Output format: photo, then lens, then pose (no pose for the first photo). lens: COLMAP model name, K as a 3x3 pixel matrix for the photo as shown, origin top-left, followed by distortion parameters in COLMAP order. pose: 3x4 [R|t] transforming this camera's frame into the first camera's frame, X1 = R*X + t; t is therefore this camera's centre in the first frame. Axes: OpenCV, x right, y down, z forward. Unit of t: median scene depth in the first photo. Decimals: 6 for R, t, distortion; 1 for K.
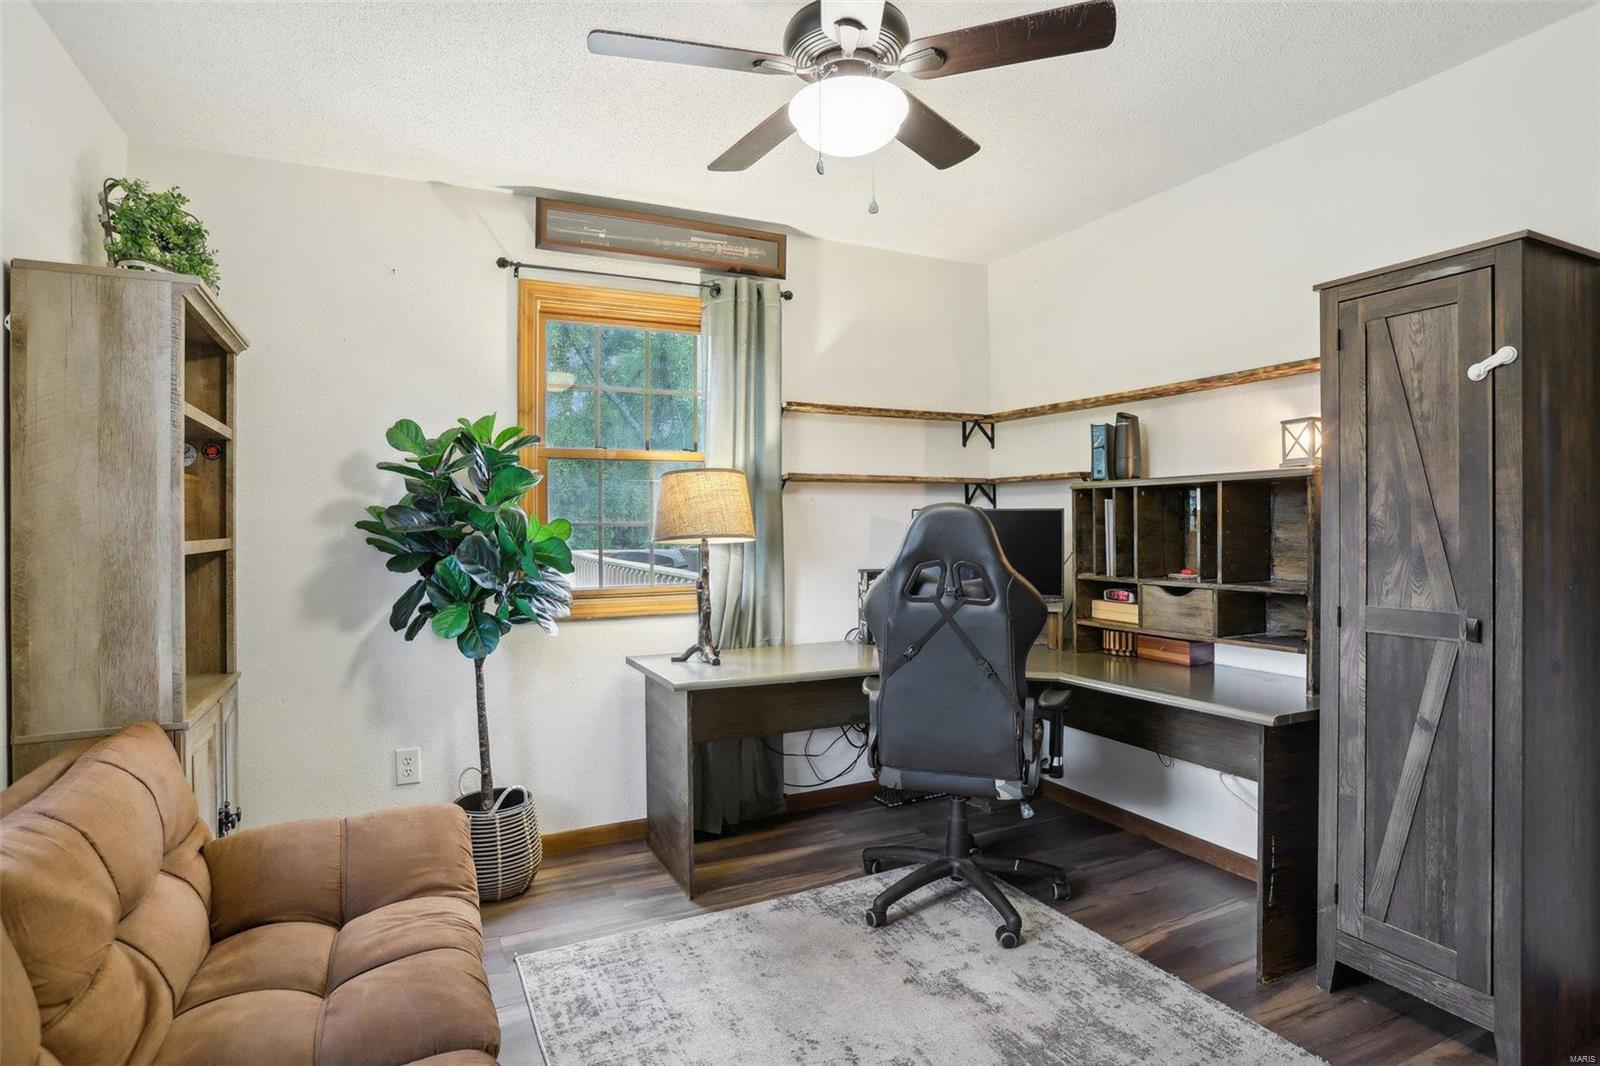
lens RADIAL K [[828.8, 0, 802.5], [0, 828.8, 525.7], [0, 0, 1]] dist [-0.053571, 0.017388]
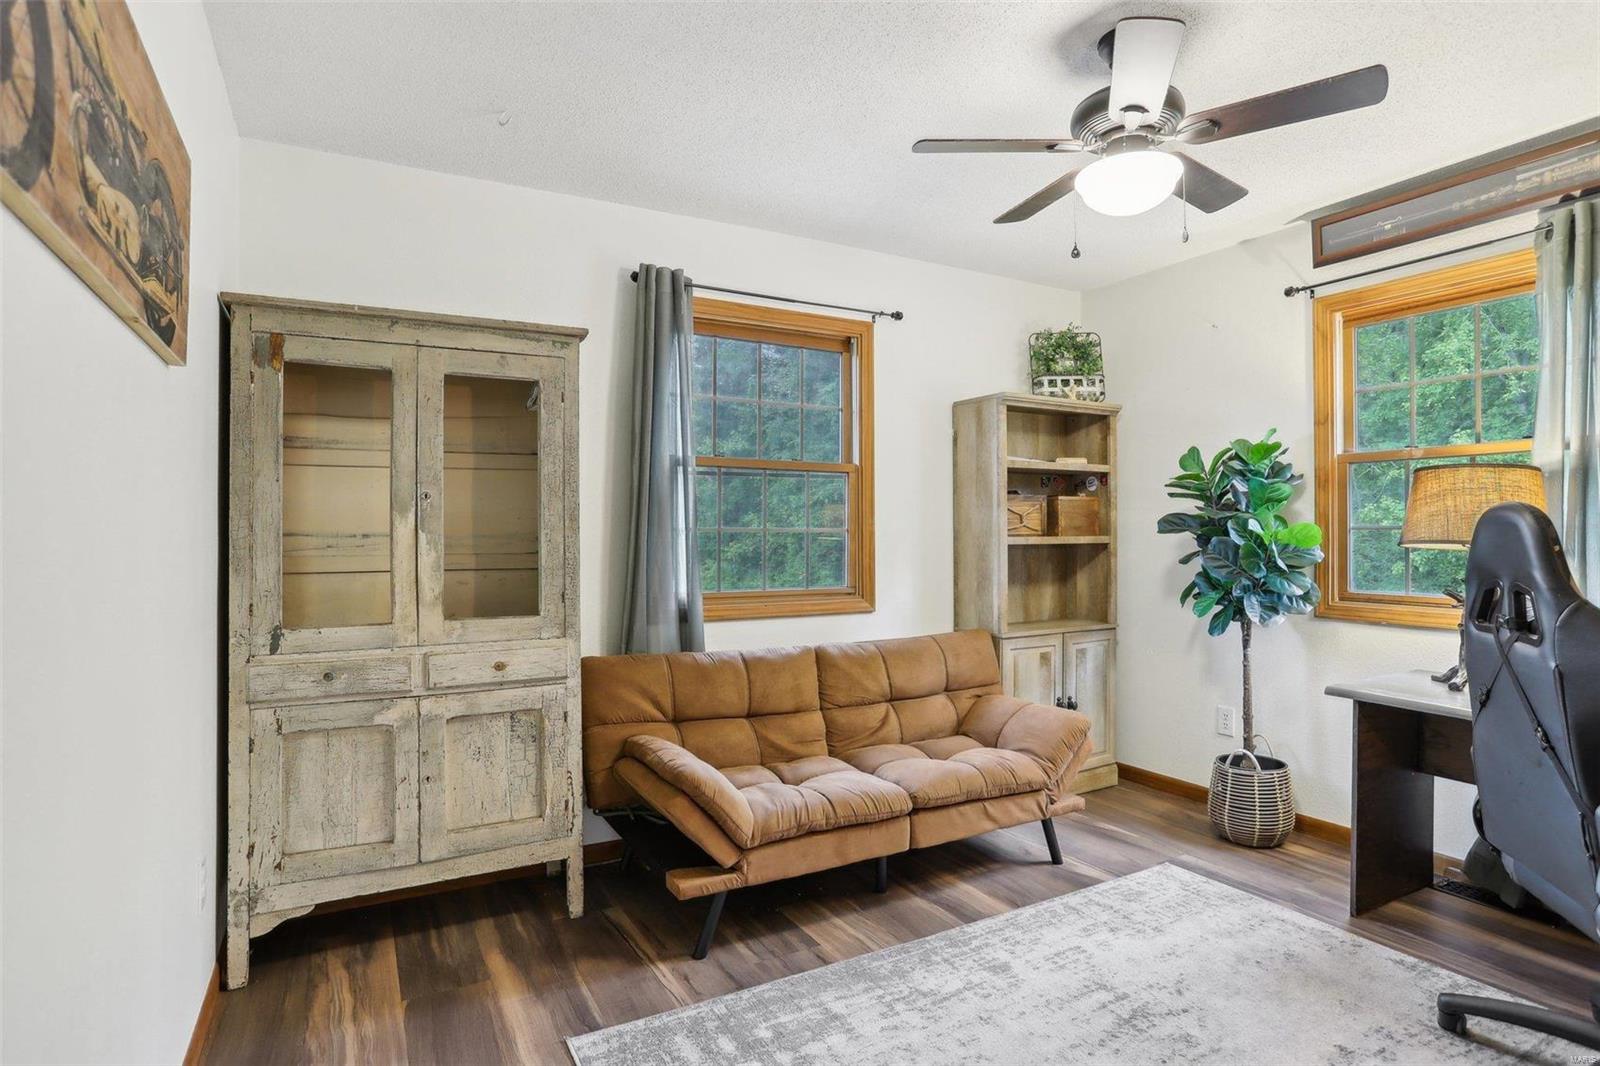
lens RADIAL K [[828.8, 0, 754.6], [0, 828.8, 510.3], [0, 0, 1]] dist [-0.053571, 0.017388]
pose [[0.010946, -0.013444, -0.999850, 0.789873], [0.007580, 0.999882, -0.013361, -0.016041], [0.999911, -0.007432, 0.011046, 0.279522]]
